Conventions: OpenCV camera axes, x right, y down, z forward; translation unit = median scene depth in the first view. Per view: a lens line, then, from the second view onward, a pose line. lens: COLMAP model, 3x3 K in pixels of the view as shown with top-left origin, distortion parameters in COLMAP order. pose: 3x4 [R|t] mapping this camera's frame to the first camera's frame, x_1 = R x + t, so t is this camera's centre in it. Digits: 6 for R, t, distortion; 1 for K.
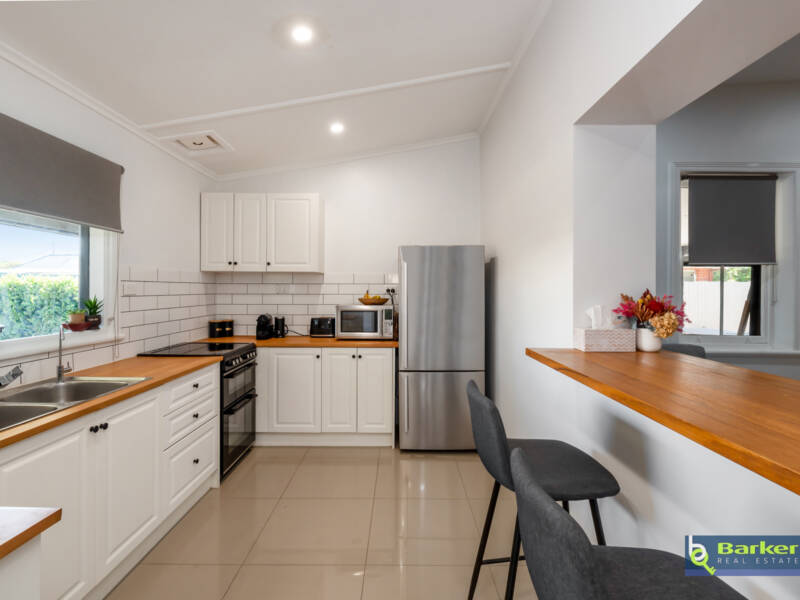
lens RADIAL K [[387.9, 0, 398.7], [0, 387.9, 296.8], [0, 0, 1]] dist [-0.000435, 0.001777]
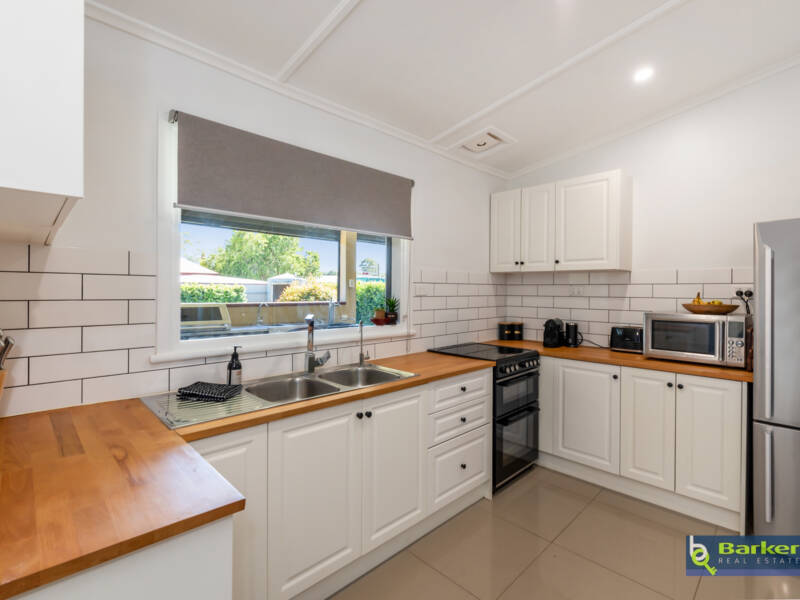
lens RADIAL K [[387.9, 0, 401.0], [0, 387.9, 293.4], [0, 0, 1]] dist [-0.000435, 0.001777]
pose [[0.705911, 0.007589, -0.708260, 0.042074], [-0.017272, 0.999830, -0.006501, -0.001977], [0.708090, 0.016823, 0.705921, 0.144673]]
